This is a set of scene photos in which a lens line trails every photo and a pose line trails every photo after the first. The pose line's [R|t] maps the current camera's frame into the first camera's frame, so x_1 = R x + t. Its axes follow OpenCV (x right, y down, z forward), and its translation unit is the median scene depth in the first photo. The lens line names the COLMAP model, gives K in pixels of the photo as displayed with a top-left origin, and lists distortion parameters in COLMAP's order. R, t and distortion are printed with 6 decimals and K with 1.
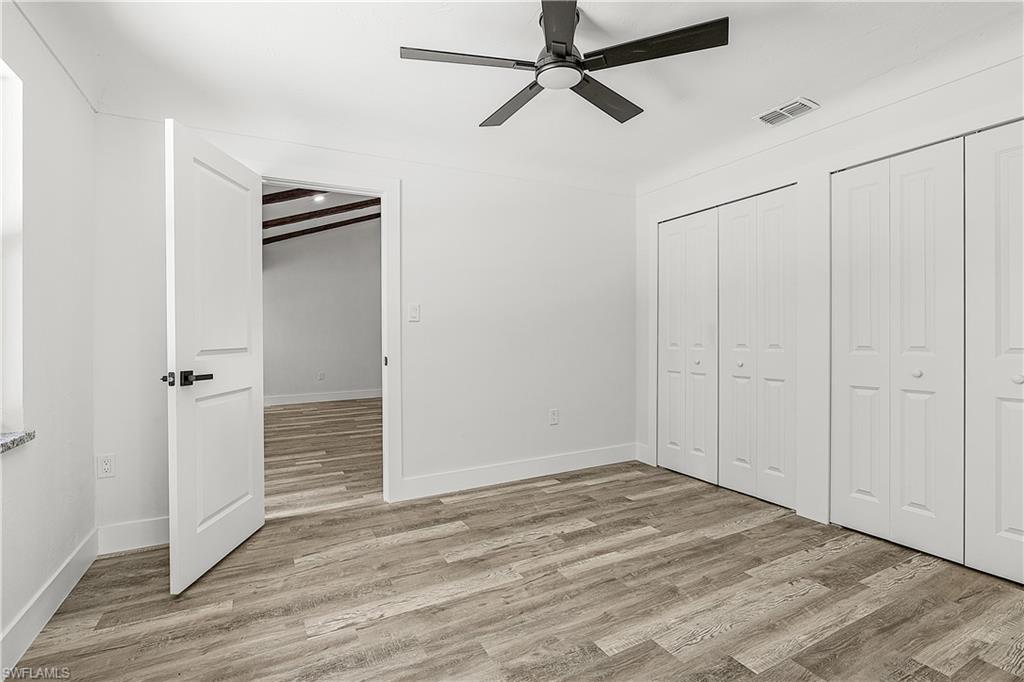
lens RADIAL K [[478.7, 0, 510.9], [0, 478.7, 337.6], [0, 0, 1]] dist [-0.013017, 0.003897]
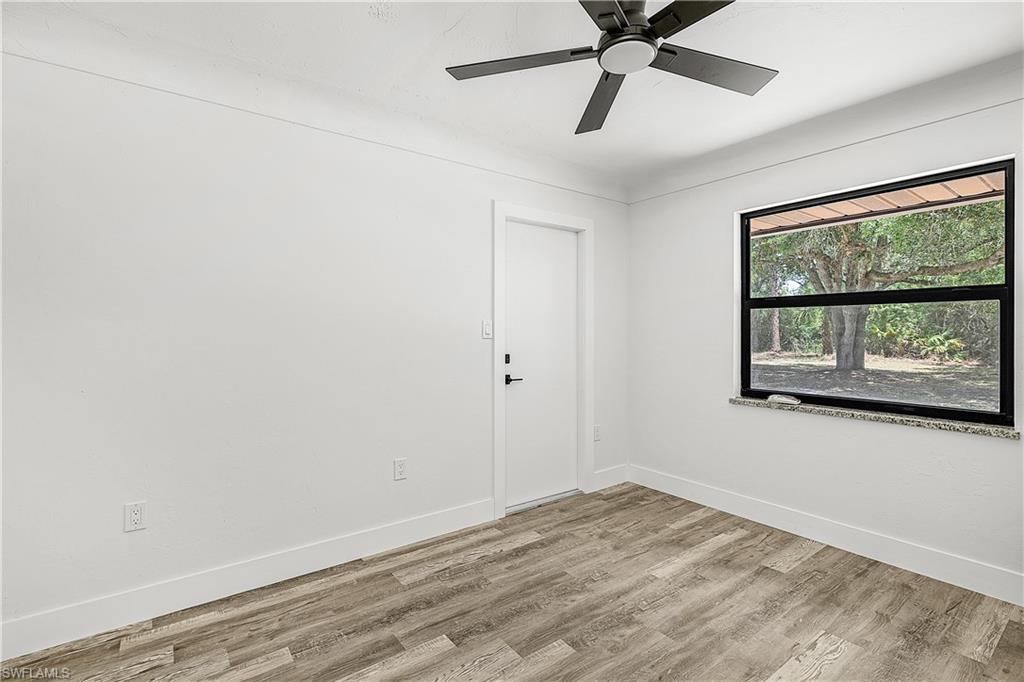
lens RADIAL K [[478.7, 0, 513.5], [0, 478.7, 338.0], [0, 0, 1]] dist [-0.013017, 0.003897]
pose [[-0.987897, 0.013815, -0.154492, 0.469959], [0.011439, 0.999802, 0.016259, -0.083792], [0.154687, 0.014295, -0.987860, 2.035143]]
